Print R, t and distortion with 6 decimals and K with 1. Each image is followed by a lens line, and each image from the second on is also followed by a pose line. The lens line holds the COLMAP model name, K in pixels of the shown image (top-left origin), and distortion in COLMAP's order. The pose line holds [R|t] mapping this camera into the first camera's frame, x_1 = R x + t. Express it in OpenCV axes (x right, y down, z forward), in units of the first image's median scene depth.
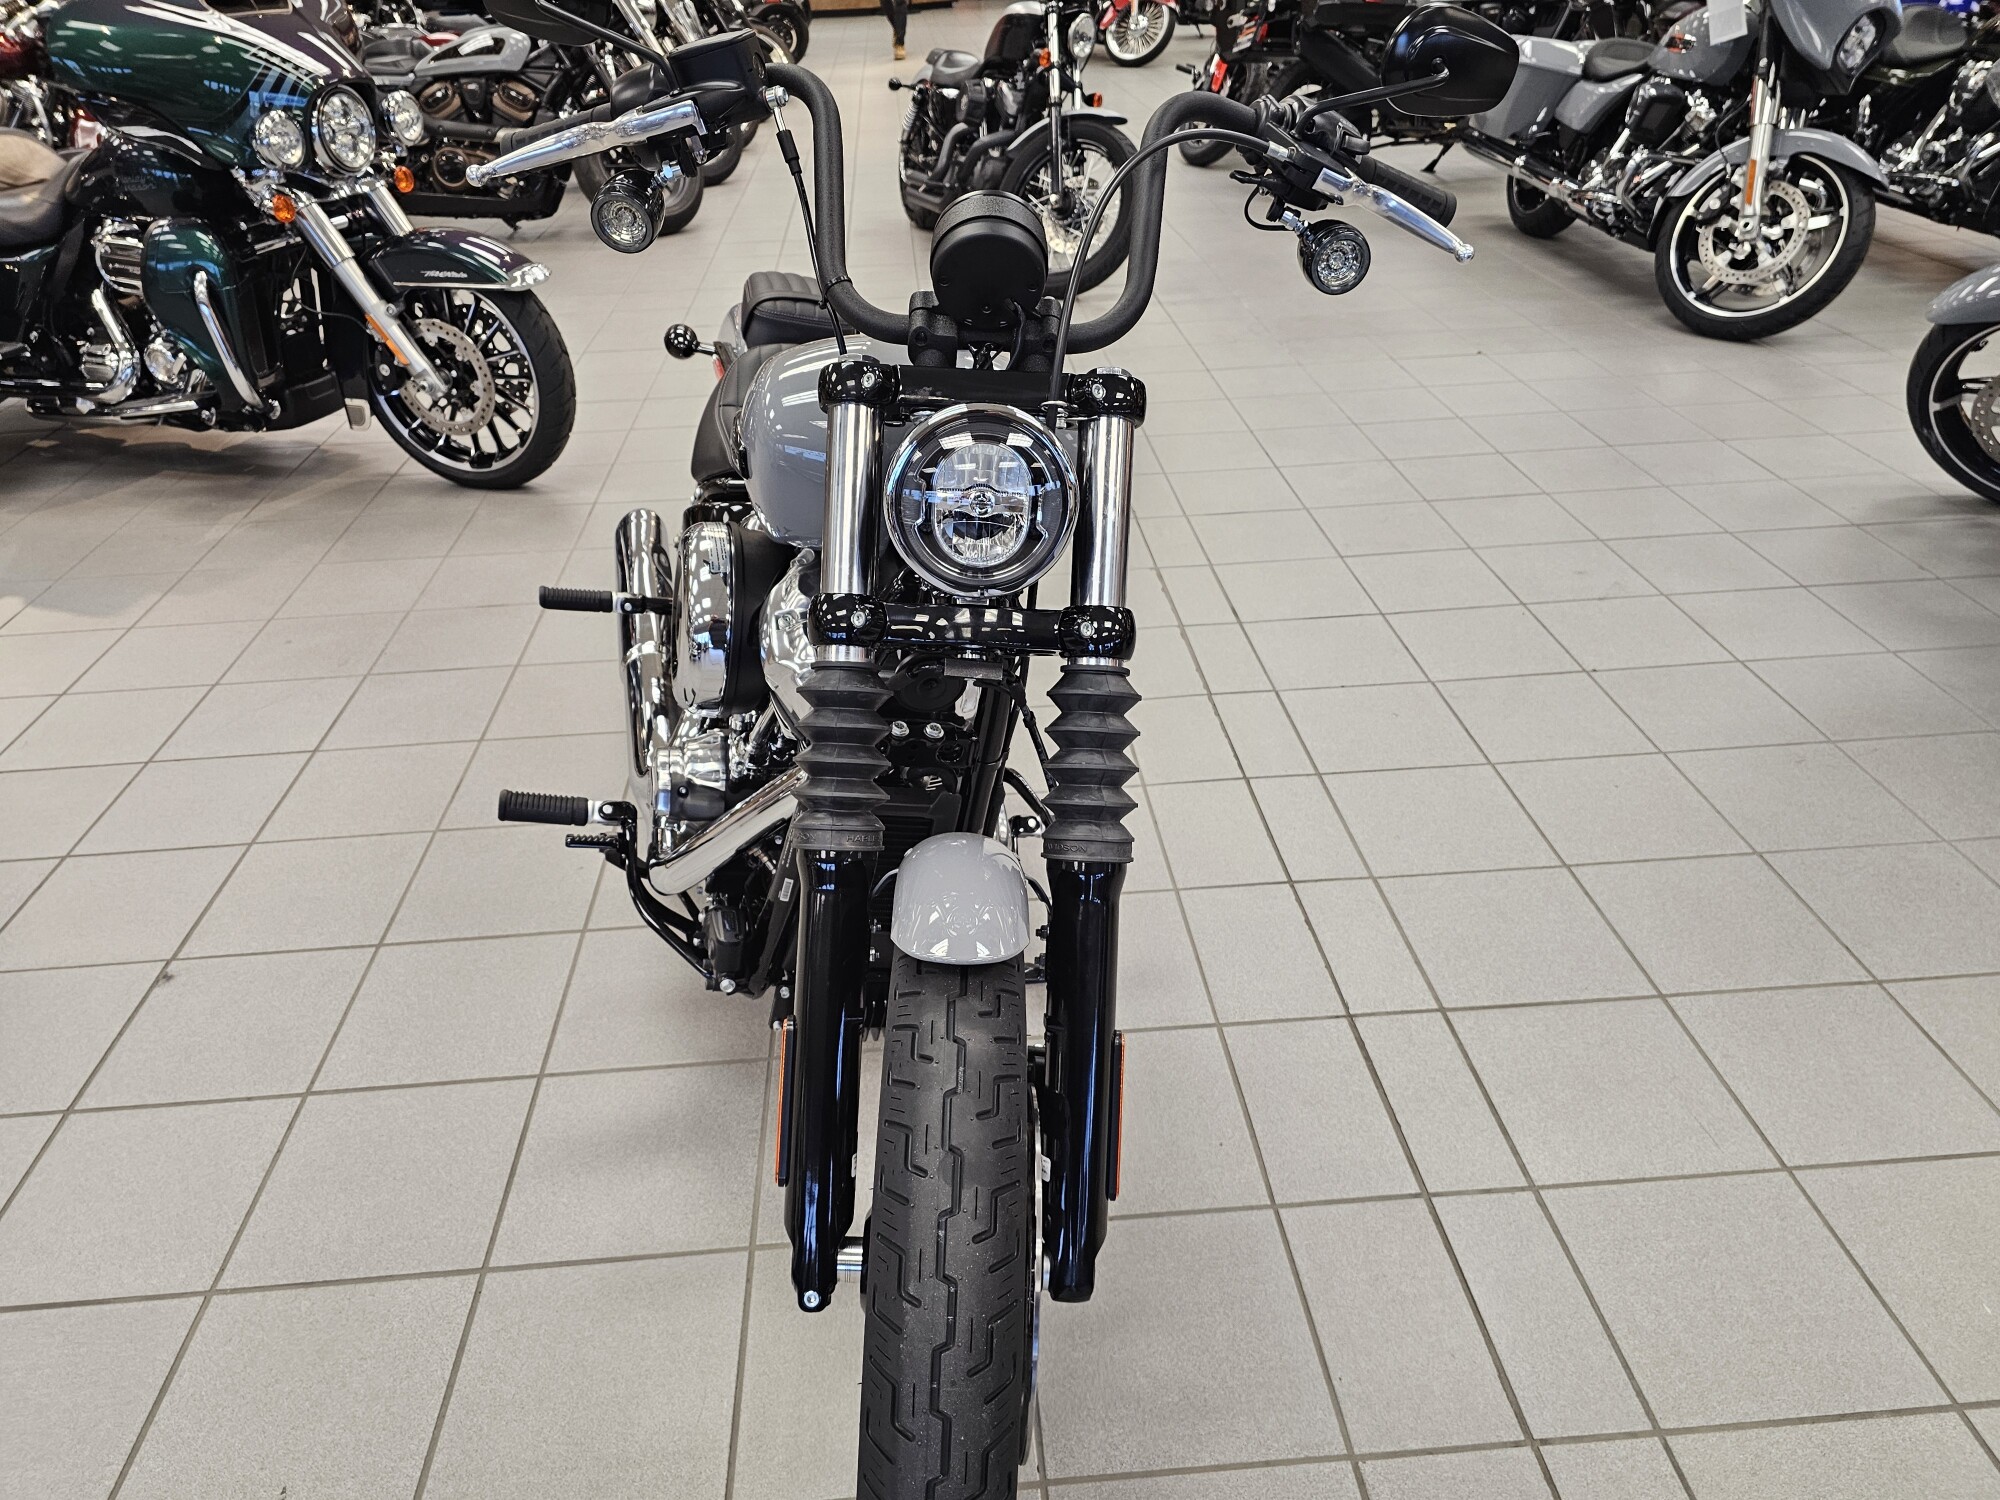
lens RADIAL K [[1359.5, 0, 985.9], [0, 1359.5, 734.3], [0, 0, 1]] dist [0.044544, -0.039312]
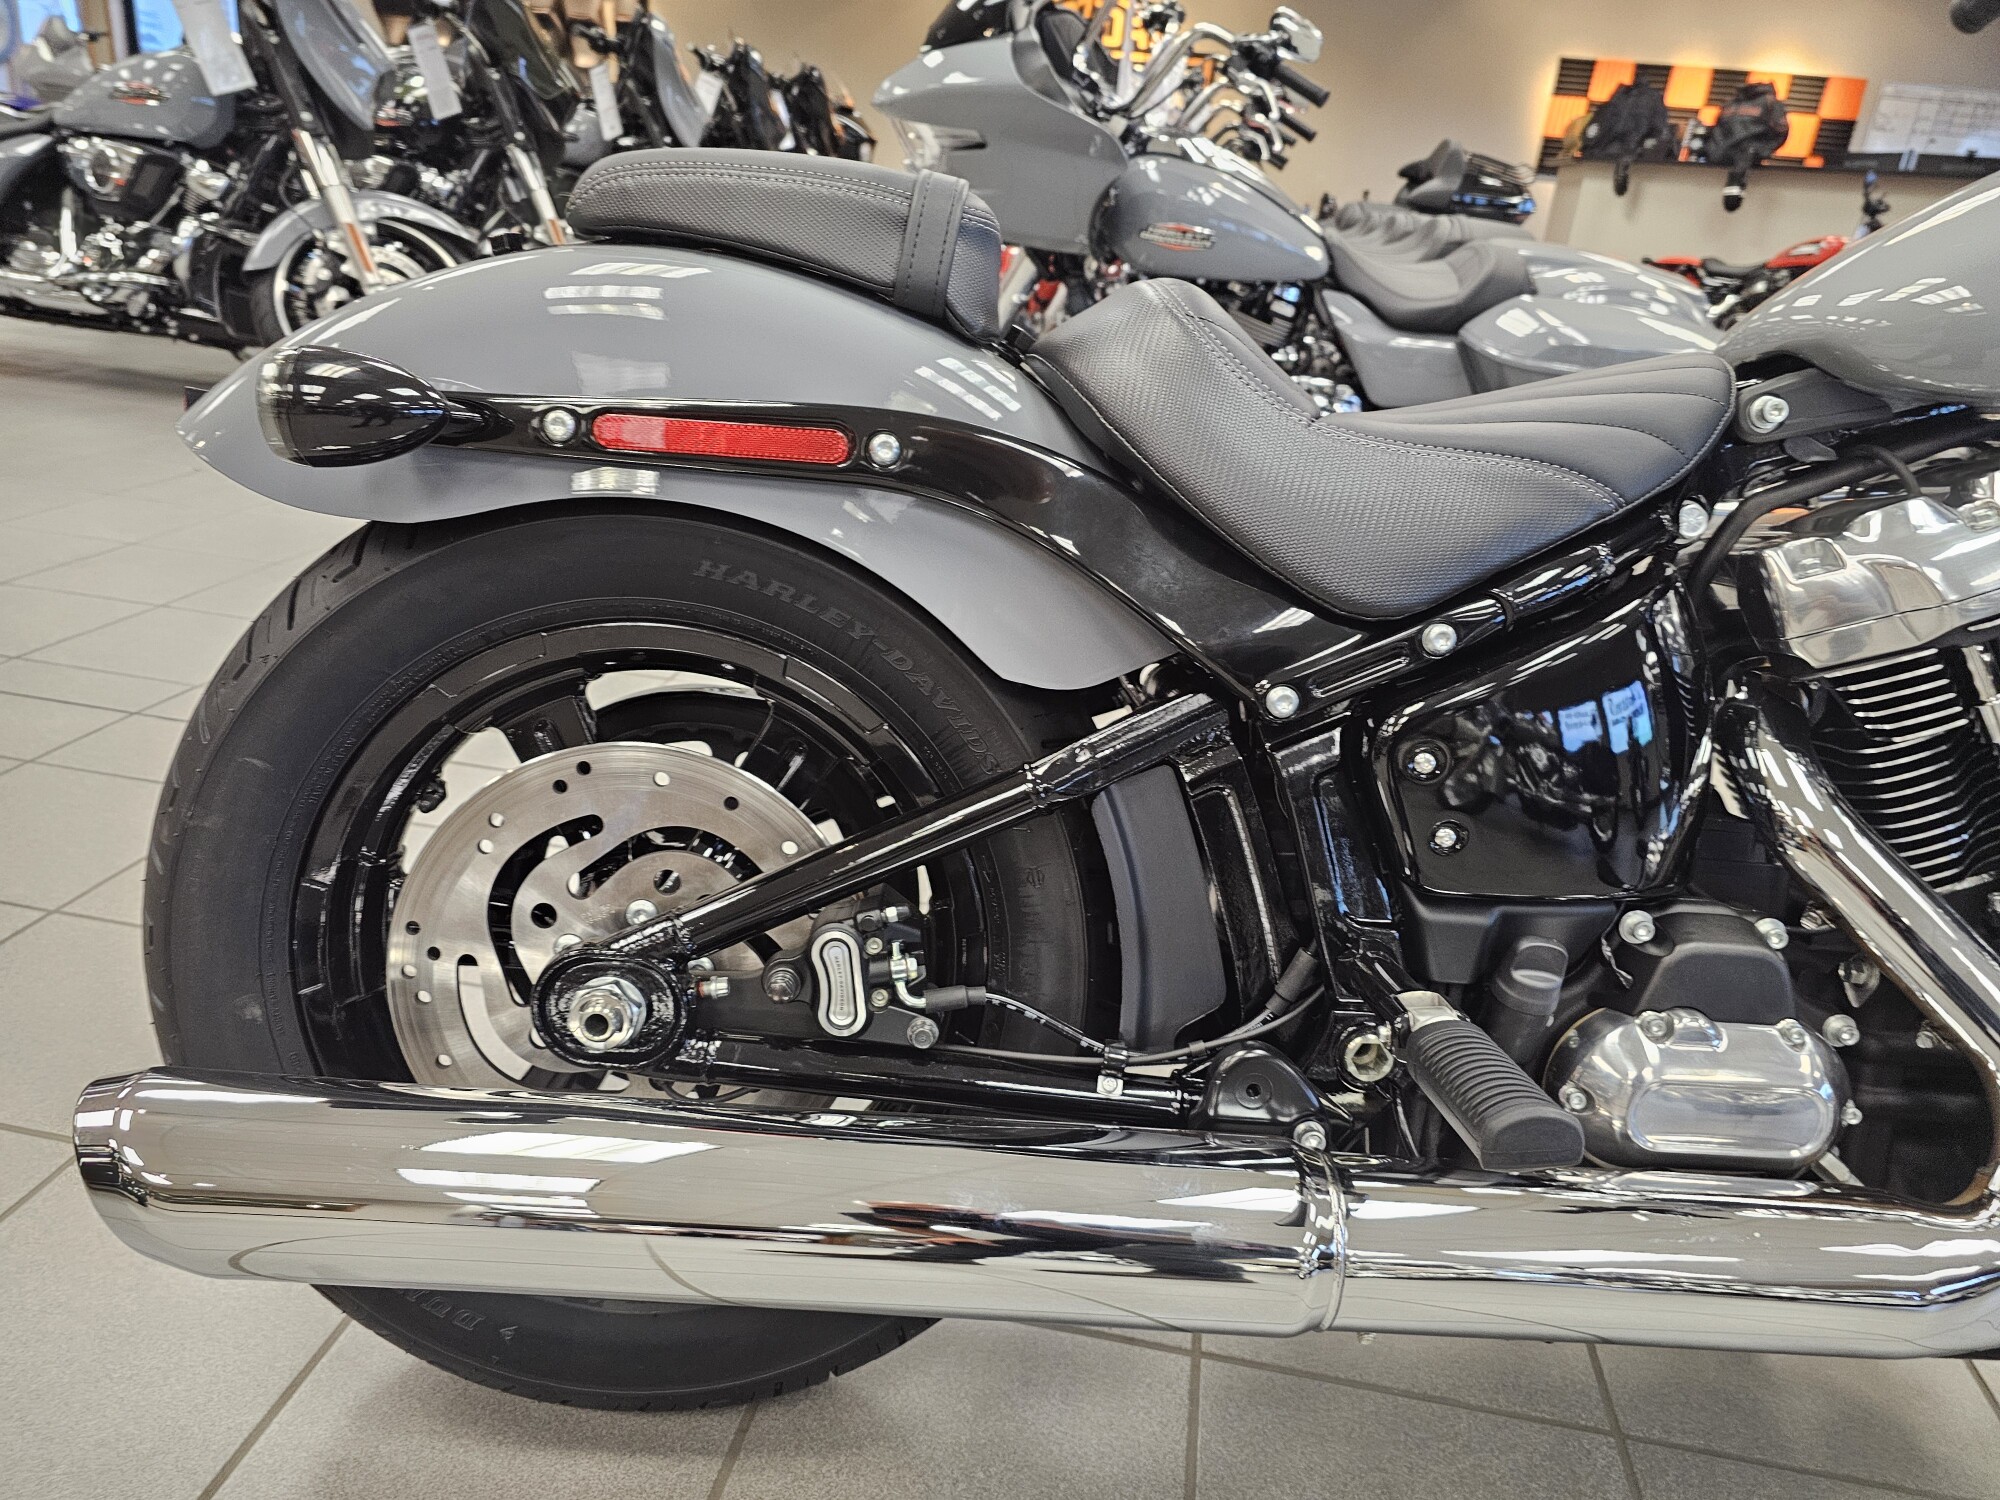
lens RADIAL K [[1383.7, 0, 1004.7], [0, 1383.7, 723.6], [0, 0, 1]] dist [0.007632, -0.008860]
pose [[0.220741, -0.306806, 0.925820, -0.352003], [0.421971, 0.885840, 0.192947, -0.171048], [-0.879326, 0.348078, 0.325005, 0.605534]]
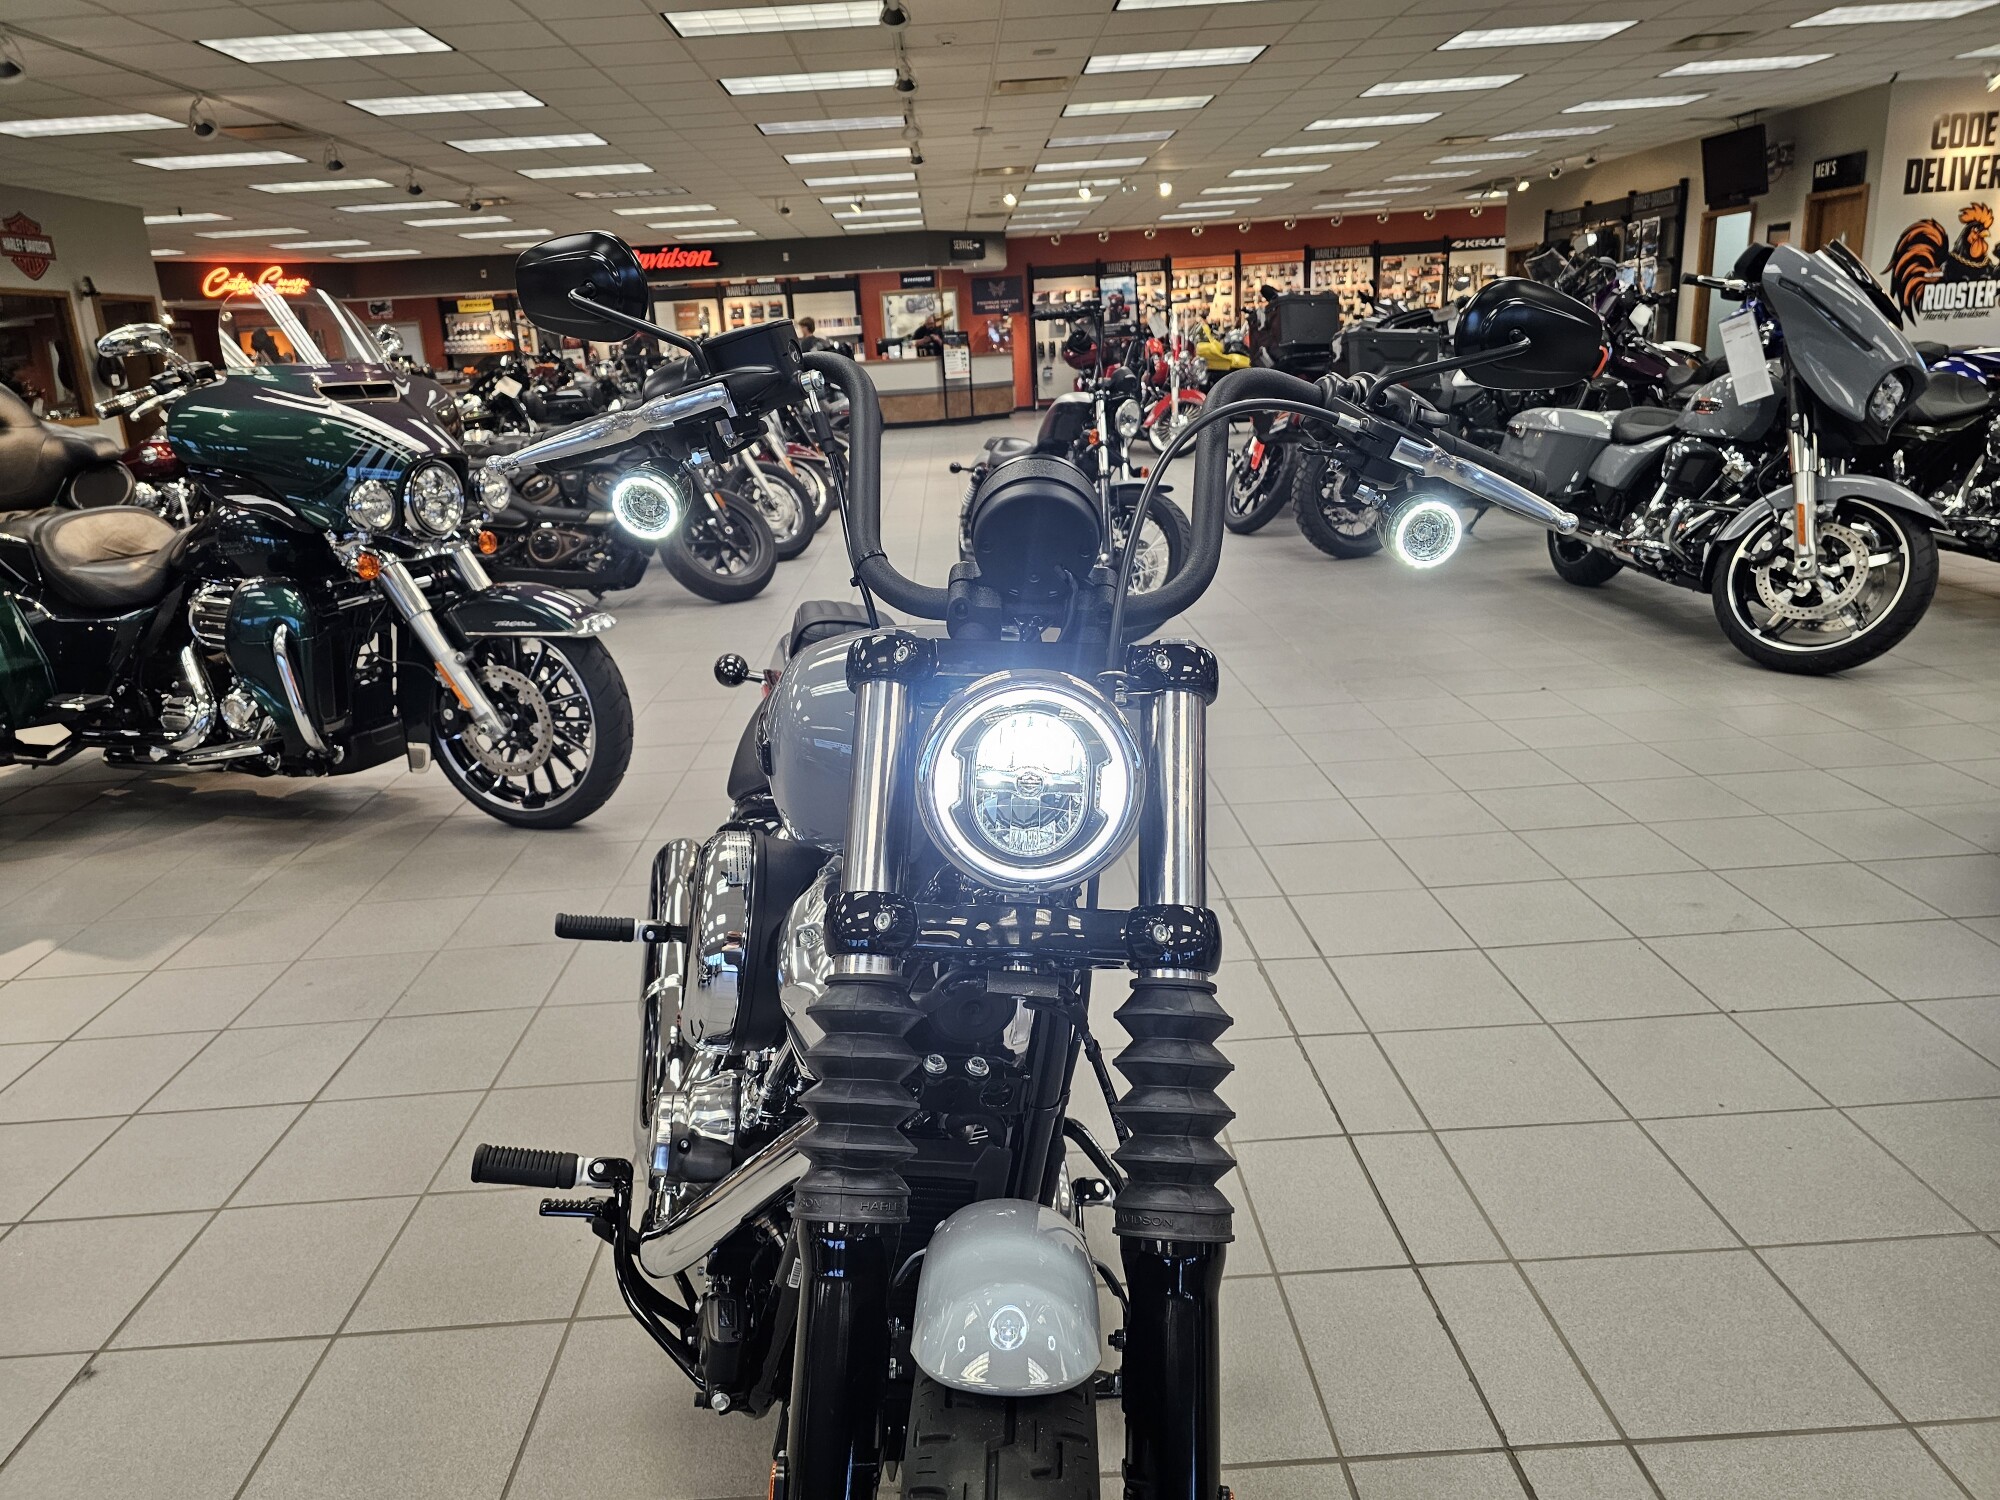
lens RADIAL K [[1335.3, 0, 969.5], [0, 1335.3, 736.5], [0, 0, 1]] dist [0.045671, -0.040347]
pose [[0.998323, -0.013379, -0.056326, 0.002285], [-0.001552, 0.966398, -0.257044, 0.005099], [0.057872, 0.256700, 0.964757, 0.067397]]
